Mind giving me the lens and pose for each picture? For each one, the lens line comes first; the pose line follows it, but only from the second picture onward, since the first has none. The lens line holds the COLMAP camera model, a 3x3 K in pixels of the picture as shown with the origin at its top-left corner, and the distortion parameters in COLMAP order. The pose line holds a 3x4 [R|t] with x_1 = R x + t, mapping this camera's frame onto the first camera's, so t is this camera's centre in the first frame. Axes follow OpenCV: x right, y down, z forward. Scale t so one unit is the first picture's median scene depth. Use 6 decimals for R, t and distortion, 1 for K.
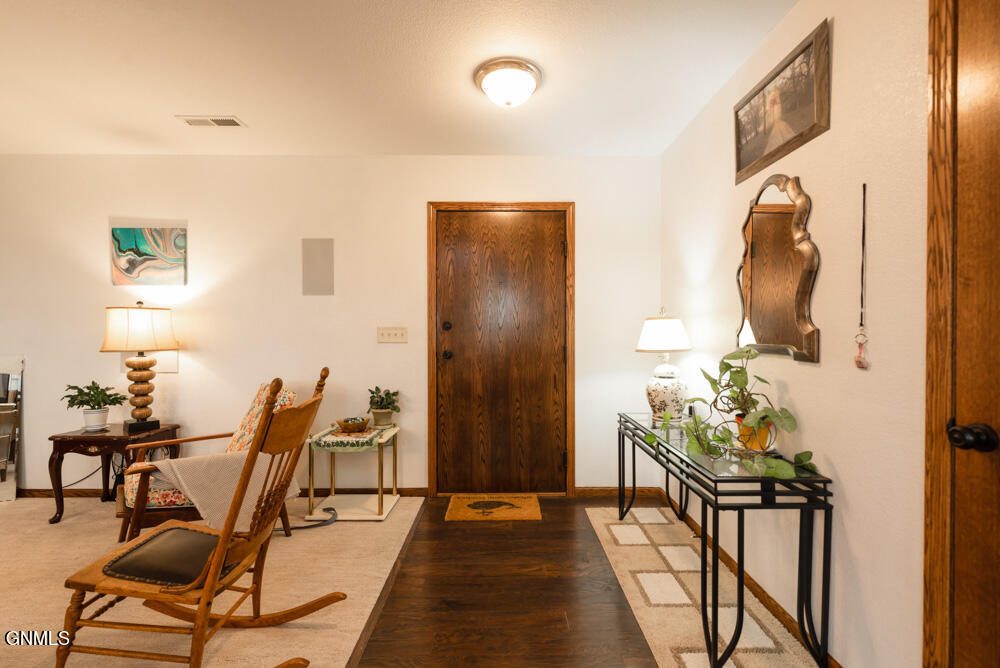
lens RADIAL K [[433.1, 0, 502.4], [0, 433.1, 333.0], [0, 0, 1]] dist [0.000882, -0.000130]
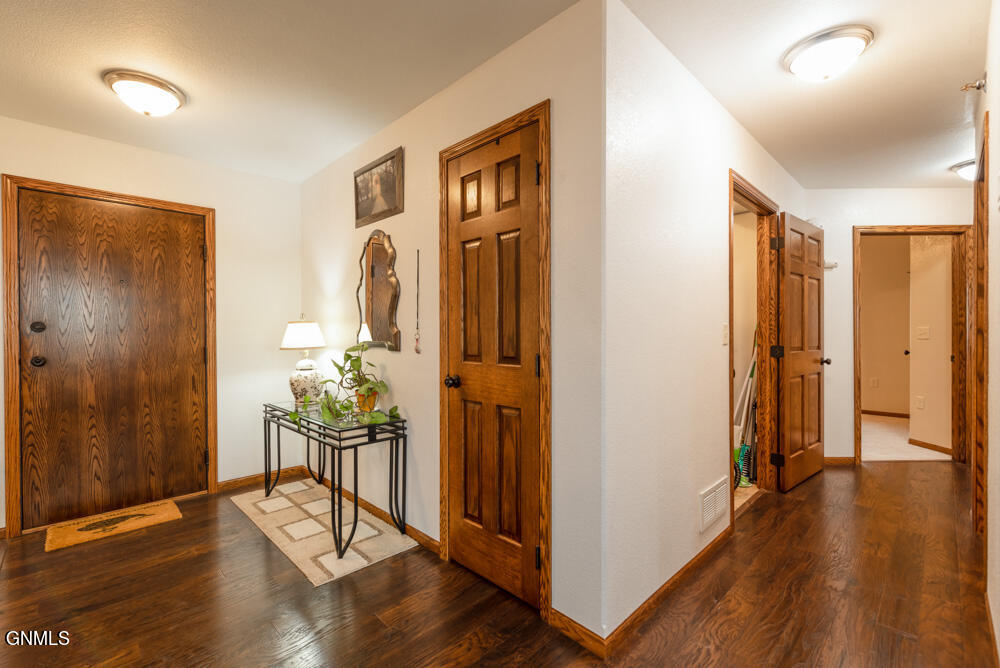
lens RADIAL K [[433.1, 0, 502.2], [0, 433.1, 335.2], [0, 0, 1]] dist [0.000882, -0.000130]
pose [[0.709643, -0.008564, 0.704510, -0.052294], [0.007197, 0.999962, 0.004906, 0.000818], [-0.704525, 0.001589, 0.709677, -0.148484]]
